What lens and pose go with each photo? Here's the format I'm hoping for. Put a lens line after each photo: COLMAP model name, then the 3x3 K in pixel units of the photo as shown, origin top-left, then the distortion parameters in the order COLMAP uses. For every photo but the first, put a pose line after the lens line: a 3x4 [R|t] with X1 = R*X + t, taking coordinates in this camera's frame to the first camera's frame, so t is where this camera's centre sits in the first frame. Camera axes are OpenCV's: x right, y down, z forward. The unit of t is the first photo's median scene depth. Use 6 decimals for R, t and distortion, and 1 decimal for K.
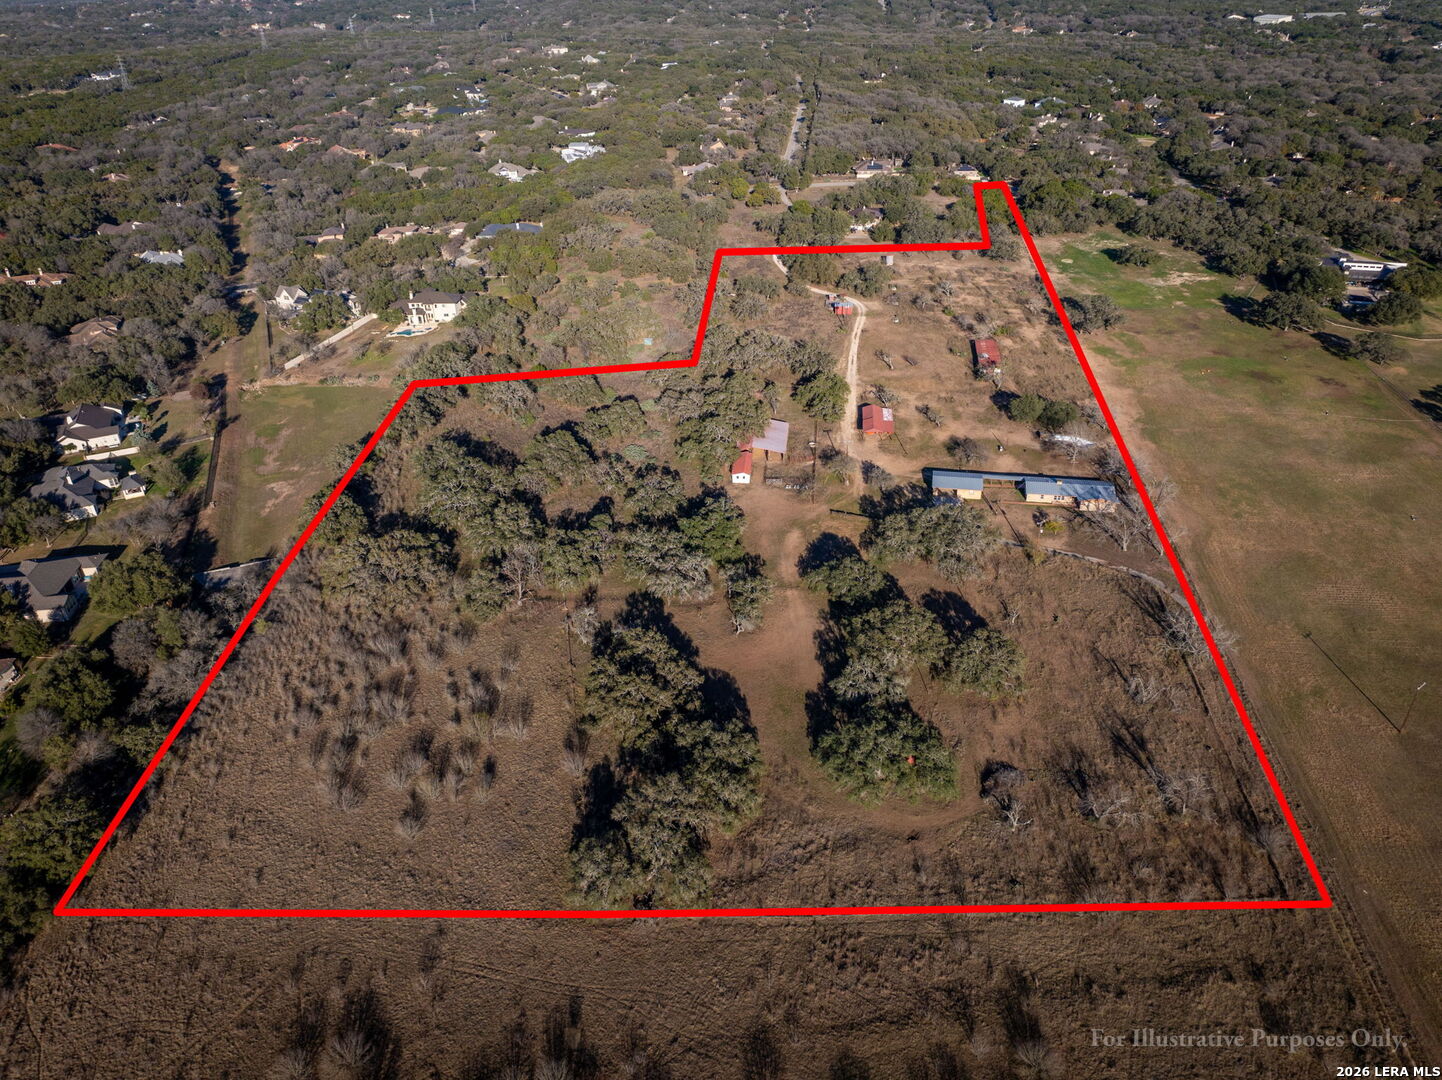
lens RADIAL K [[1068.8, 0, 721.0], [0, 1068.8, 540.0], [0, 0, 1]] dist [-0.039012, -0.006749]
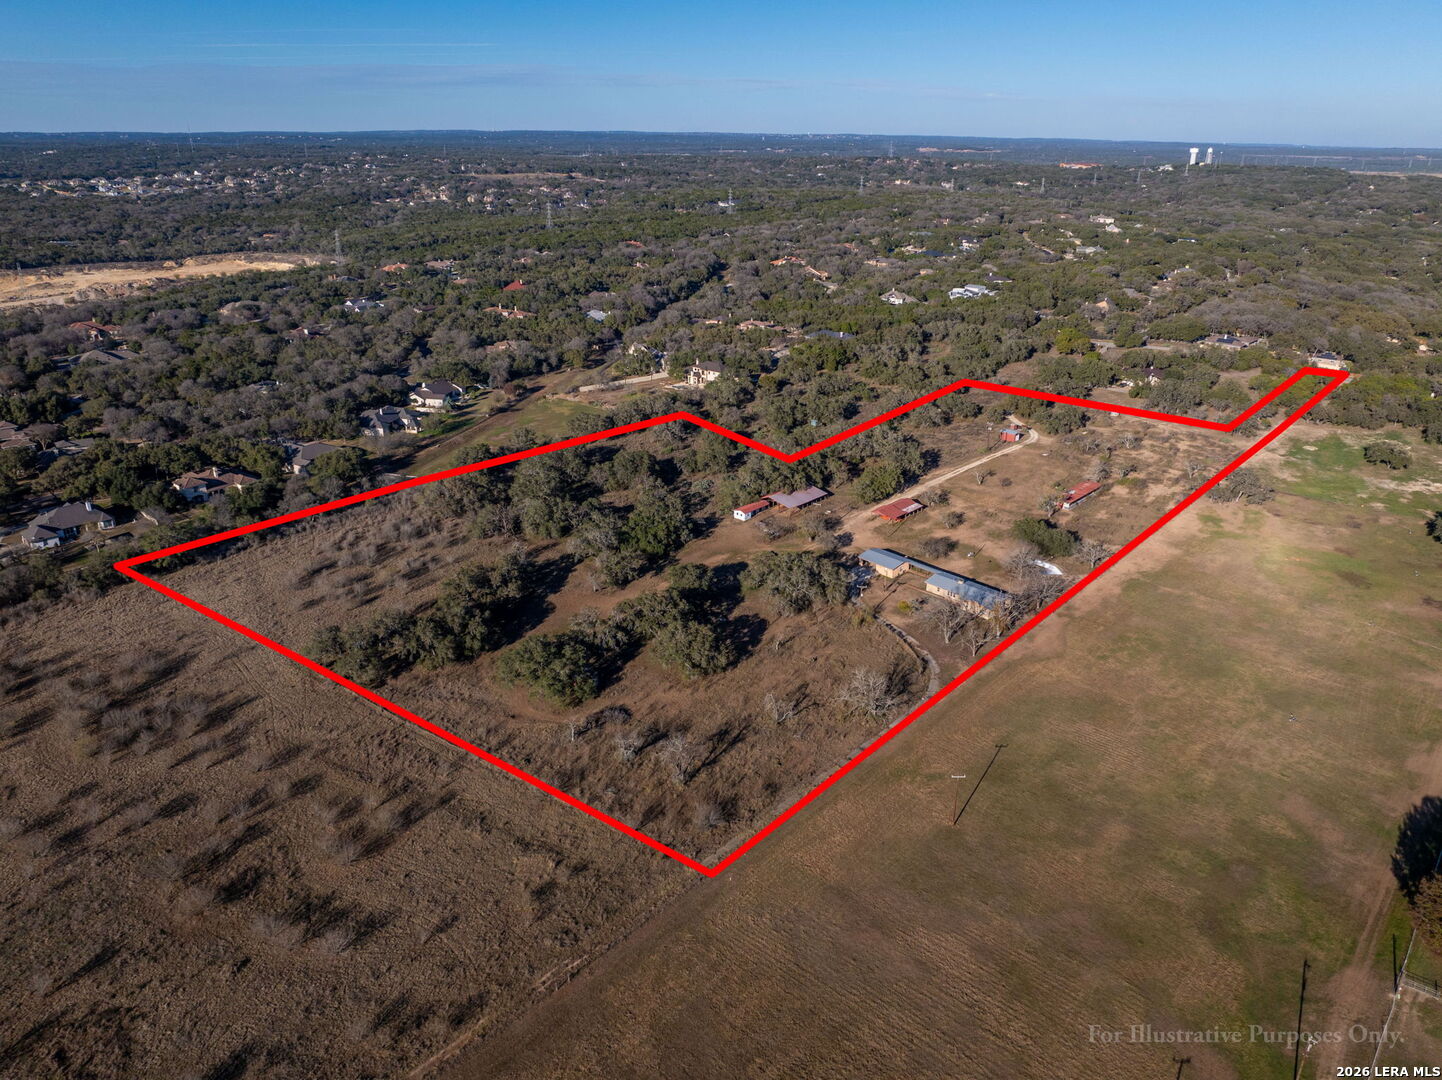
lens RADIAL K [[1068.8, 0, 721.0], [0, 1068.8, 540.0], [0, 0, 1]] dist [-0.039012, -0.006749]
pose [[0.792813, 0.244608, -0.558224, 0.623217], [-0.323875, 0.944986, -0.045896, 0.028263], [0.516288, 0.217182, 0.828420, -0.008124]]
